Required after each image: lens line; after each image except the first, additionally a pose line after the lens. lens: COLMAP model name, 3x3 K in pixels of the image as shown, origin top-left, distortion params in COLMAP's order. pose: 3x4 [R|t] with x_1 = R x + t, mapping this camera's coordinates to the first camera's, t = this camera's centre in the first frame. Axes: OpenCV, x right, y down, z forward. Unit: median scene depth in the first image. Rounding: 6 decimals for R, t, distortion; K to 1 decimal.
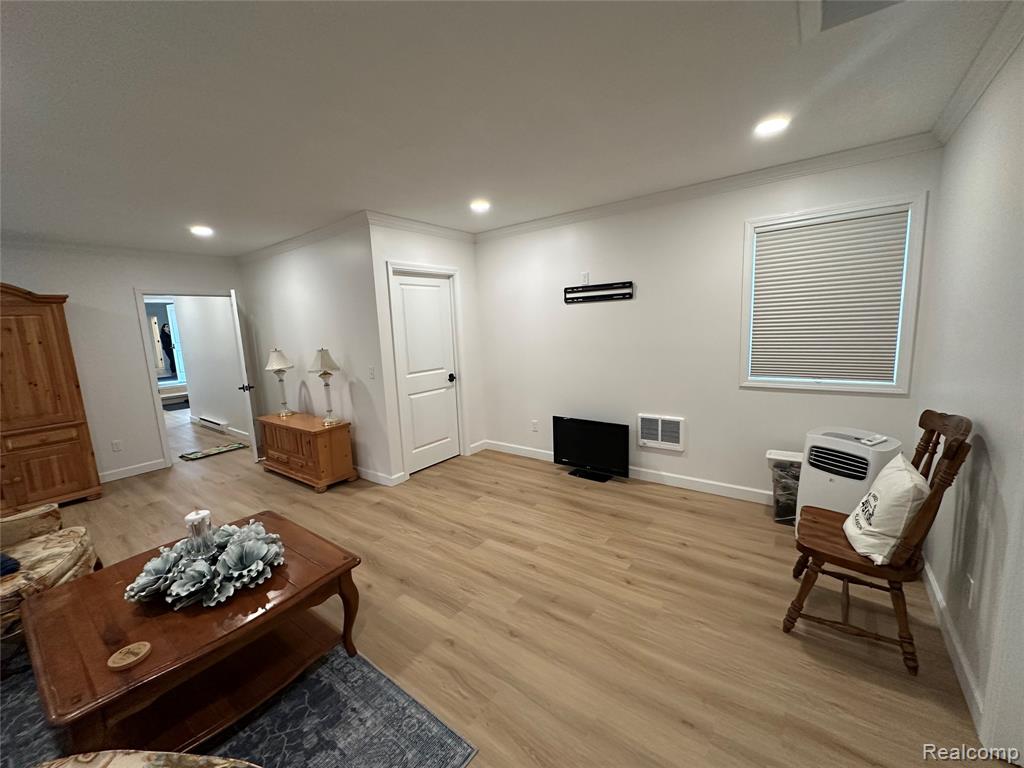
lens RADIAL K [[407.2, 0, 511.6], [0, 407.2, 384.5], [0, 0, 1]] dist [-0.002553, 0.000322]
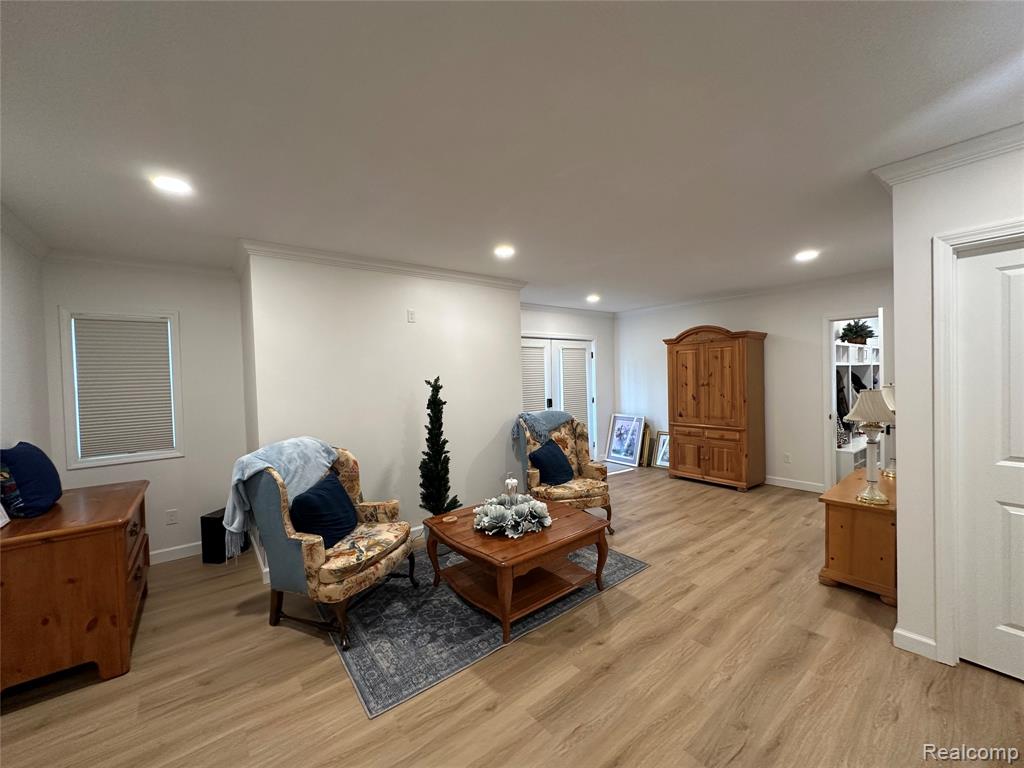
lens RADIAL K [[407.2, 0, 511.6], [0, 407.2, 384.2], [0, 0, 1]] dist [-0.002553, 0.000322]
pose [[-0.251449, 0.075086, -0.964954, 0.374991], [-0.106052, 0.988846, 0.104580, -0.113128], [0.962043, 0.128632, -0.240682, 0.642002]]
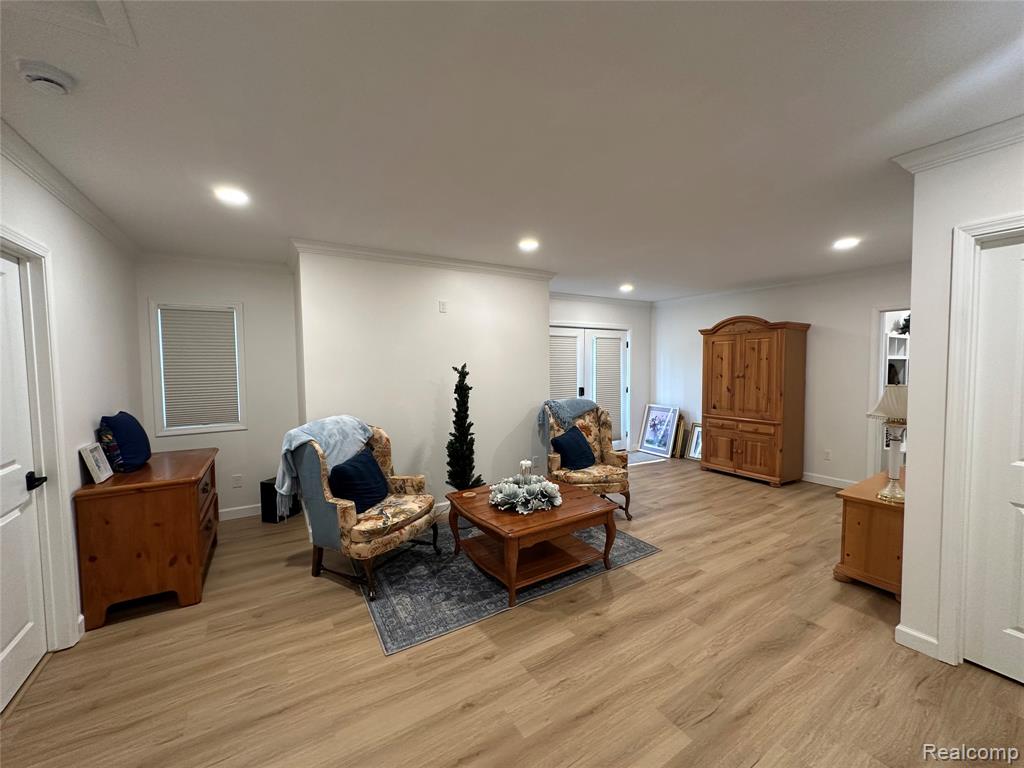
lens RADIAL K [[407.2, 0, 511.6], [0, 407.2, 383.6], [0, 0, 1]] dist [-0.002553, 0.000322]
pose [[-0.362468, 0.095341, -0.927107, 0.406394], [-0.112946, 0.982928, 0.145240, -0.124807], [0.925127, 0.157358, -0.345512, 0.714866]]
